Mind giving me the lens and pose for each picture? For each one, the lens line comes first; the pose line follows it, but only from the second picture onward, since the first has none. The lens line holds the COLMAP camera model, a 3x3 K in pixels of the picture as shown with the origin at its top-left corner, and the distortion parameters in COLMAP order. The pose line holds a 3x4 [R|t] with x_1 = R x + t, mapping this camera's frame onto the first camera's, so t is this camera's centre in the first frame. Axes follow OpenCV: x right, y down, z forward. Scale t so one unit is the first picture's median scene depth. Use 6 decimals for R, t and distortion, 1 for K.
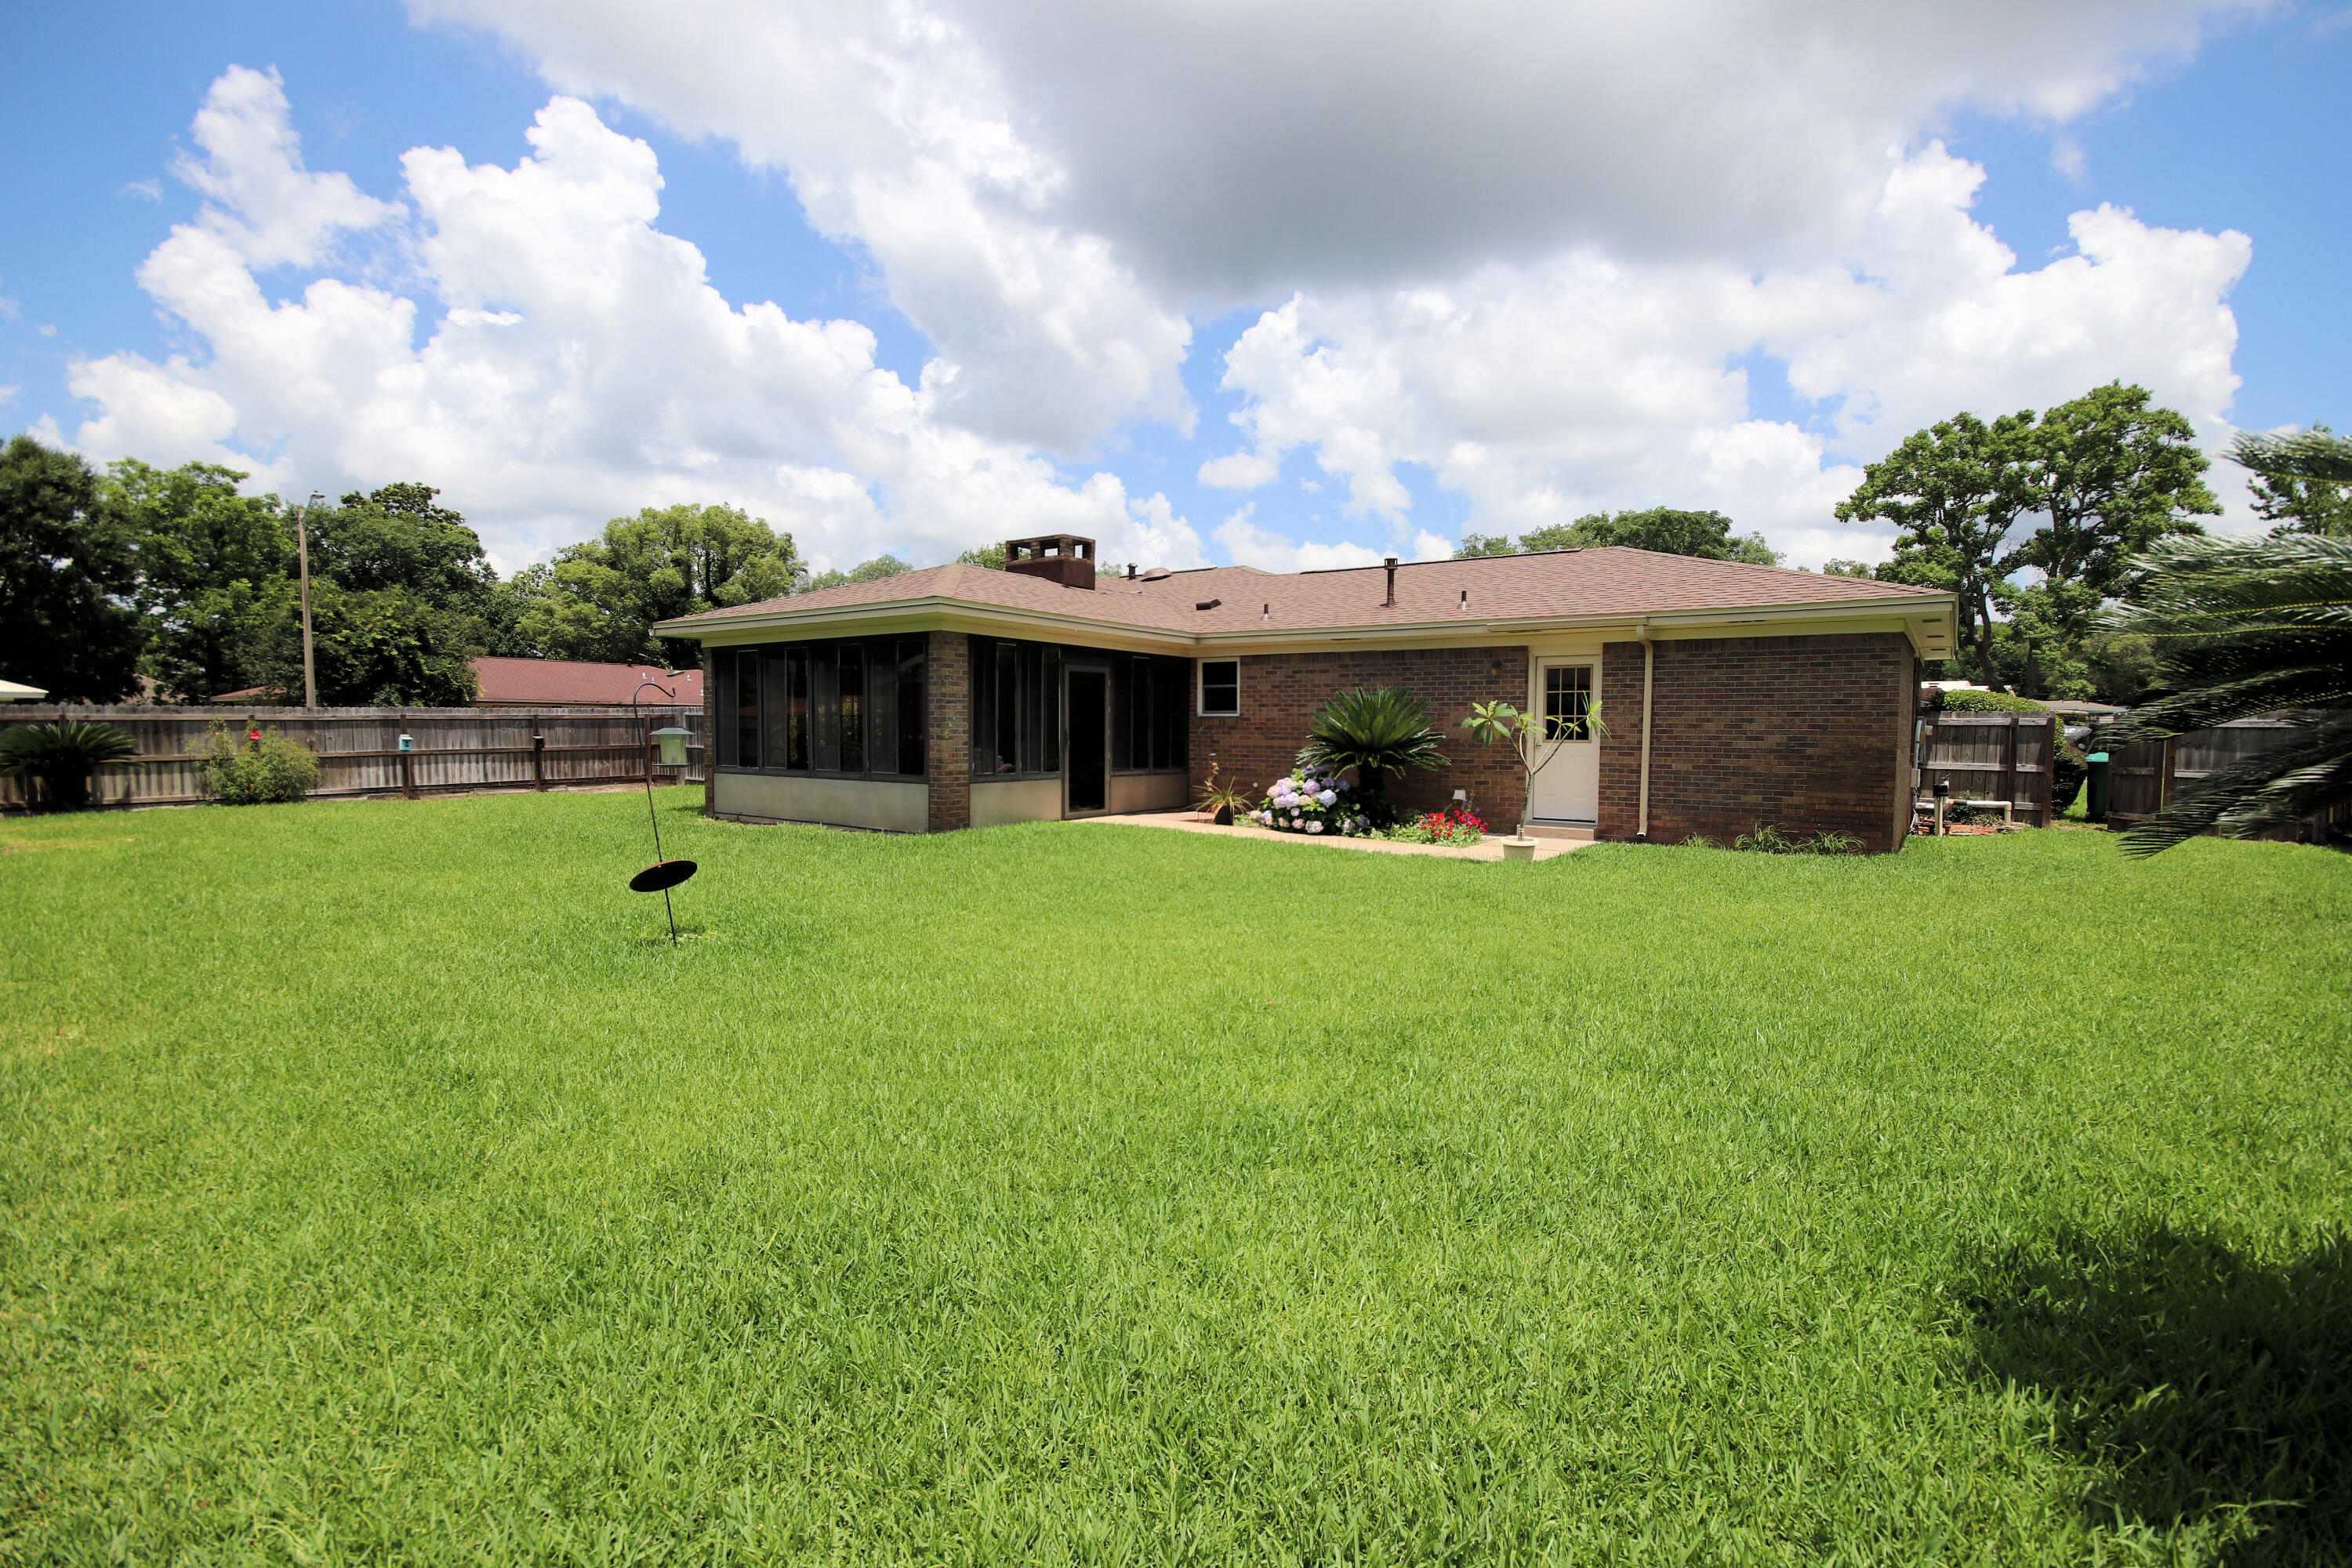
lens RADIAL K [[1063.0, 0, 1183.8], [0, 1063.0, 808.1], [0, 0, 1]] dist [-0.000162, -0.001420]
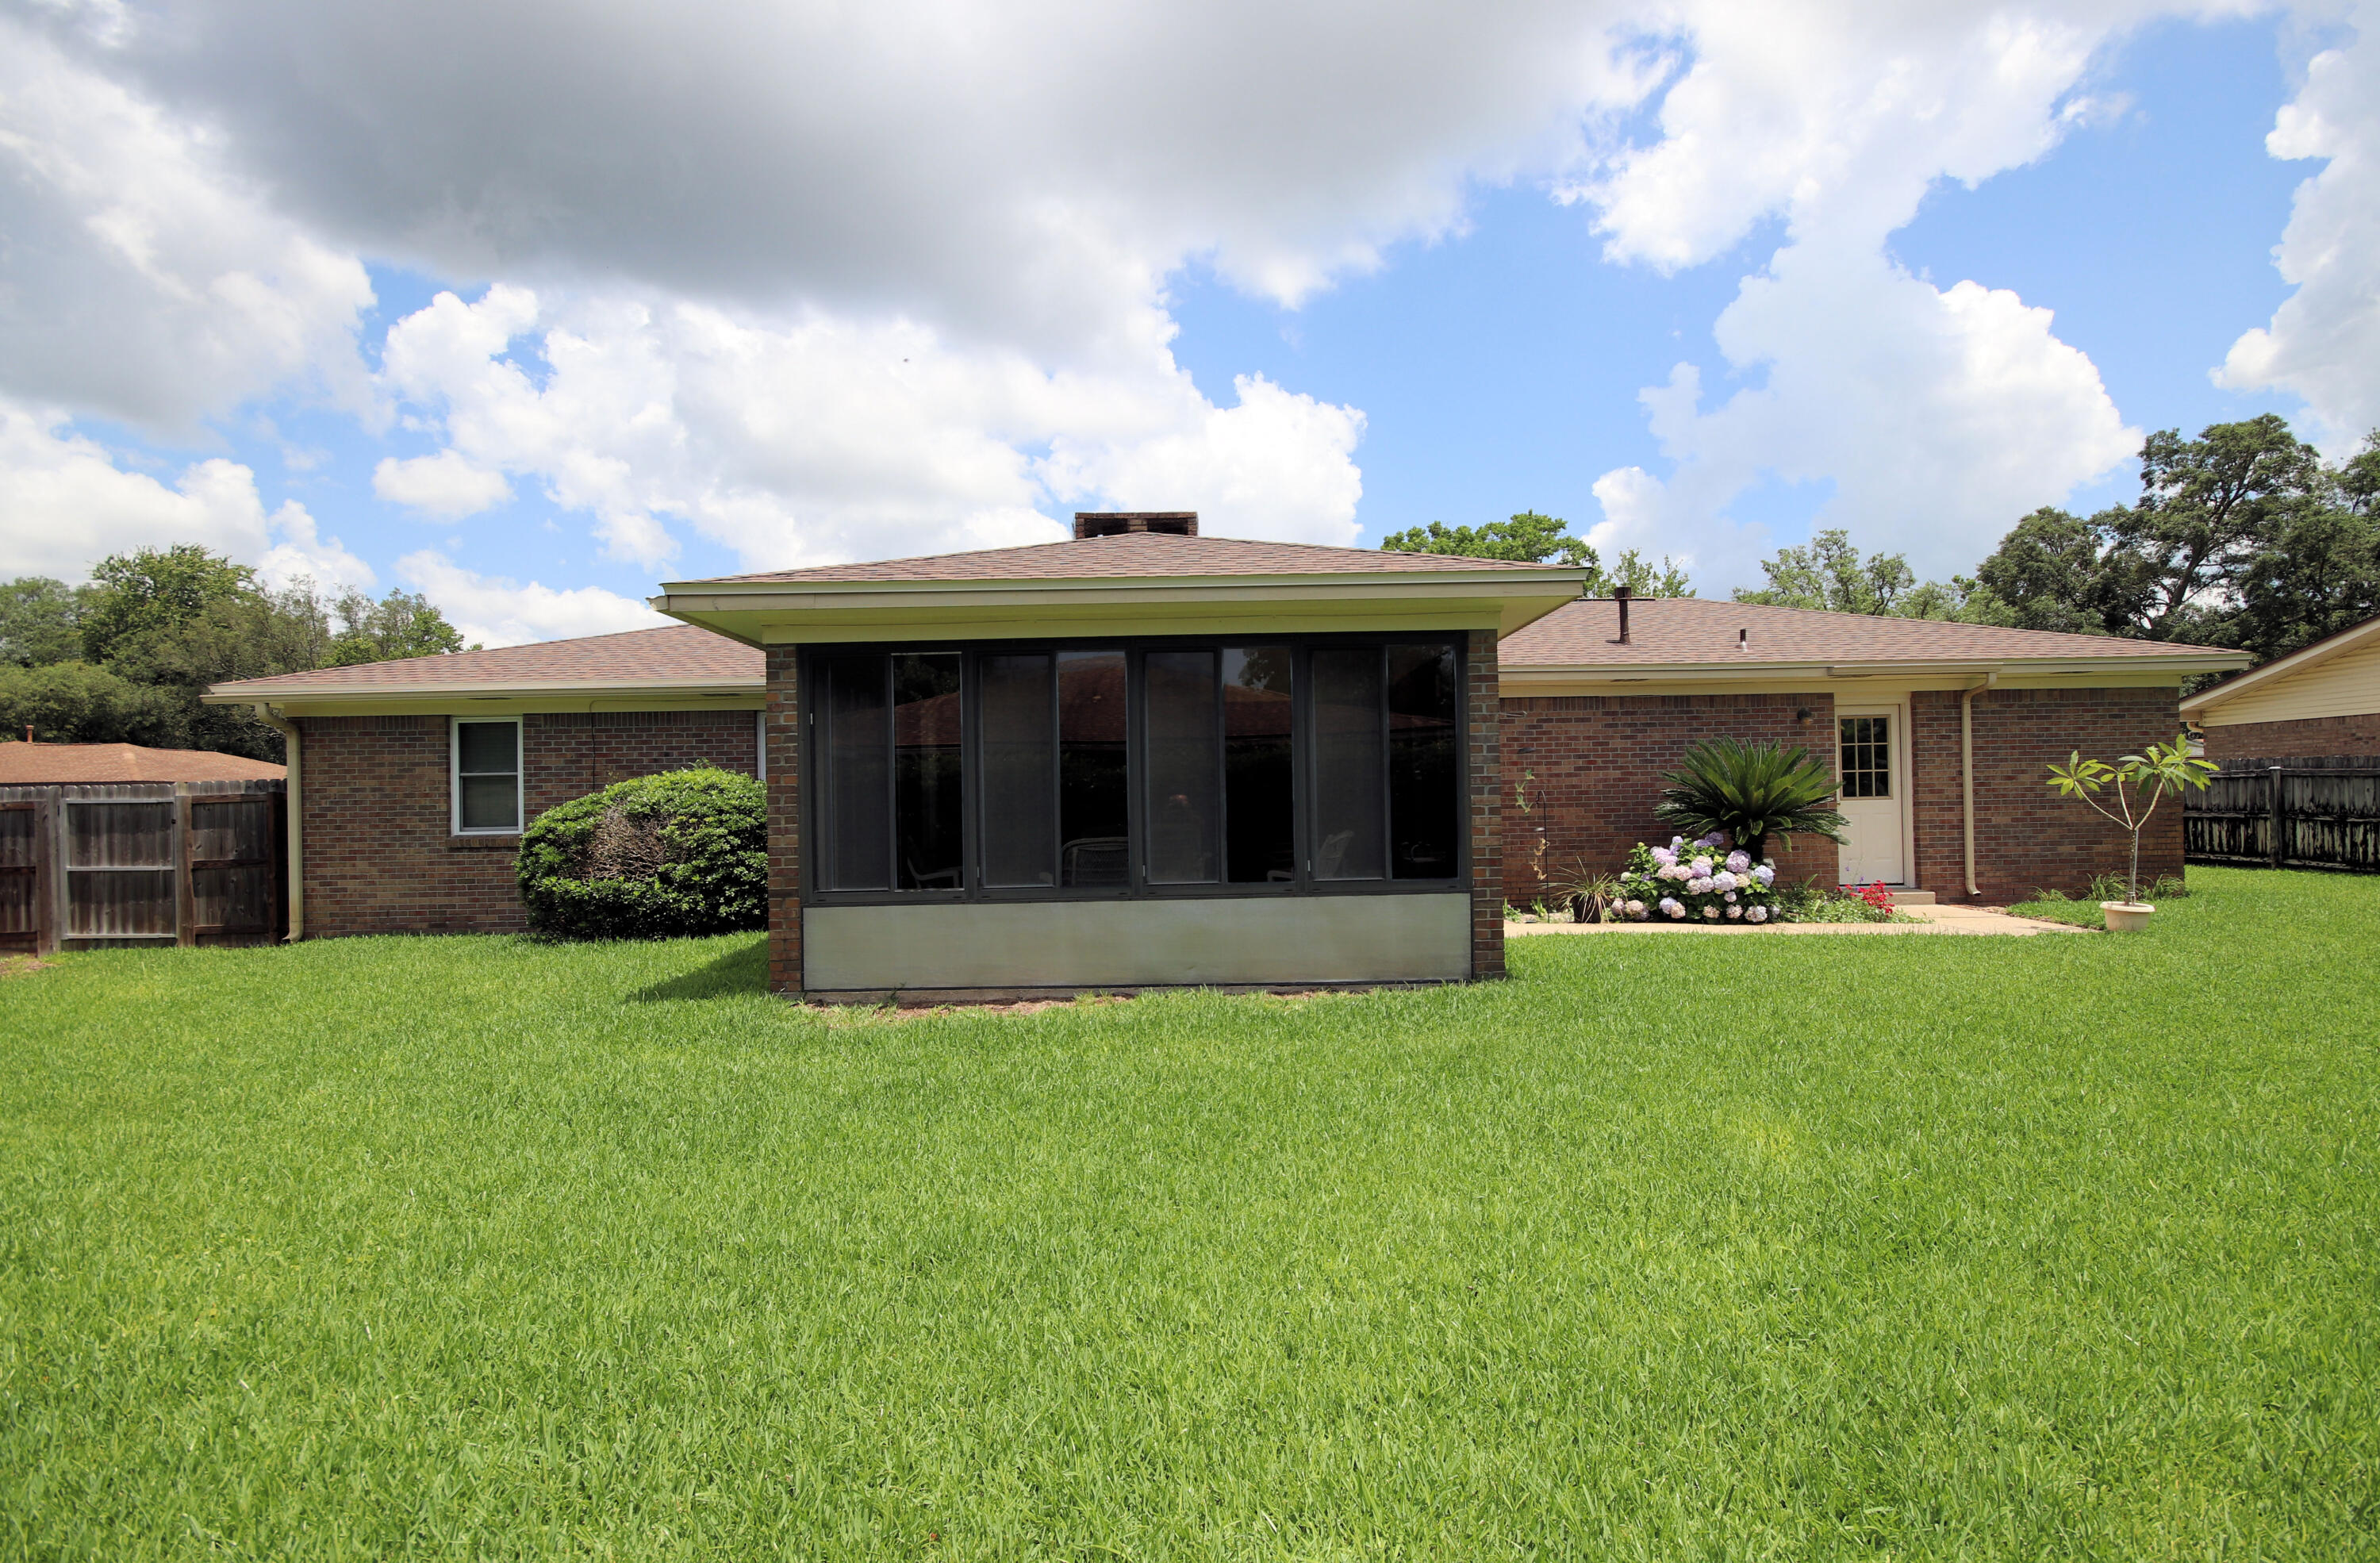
lens RADIAL K [[1150.5, 0, 1192.9], [0, 1150.5, 850.8], [0, 0, 1]] dist [0.001921, 0.000243]
pose [[0.801026, -0.047892, 0.596710, -0.703510], [0.071551, 0.997309, -0.016007, -0.044110], [-0.594338, 0.055517, 0.802297, 0.561165]]
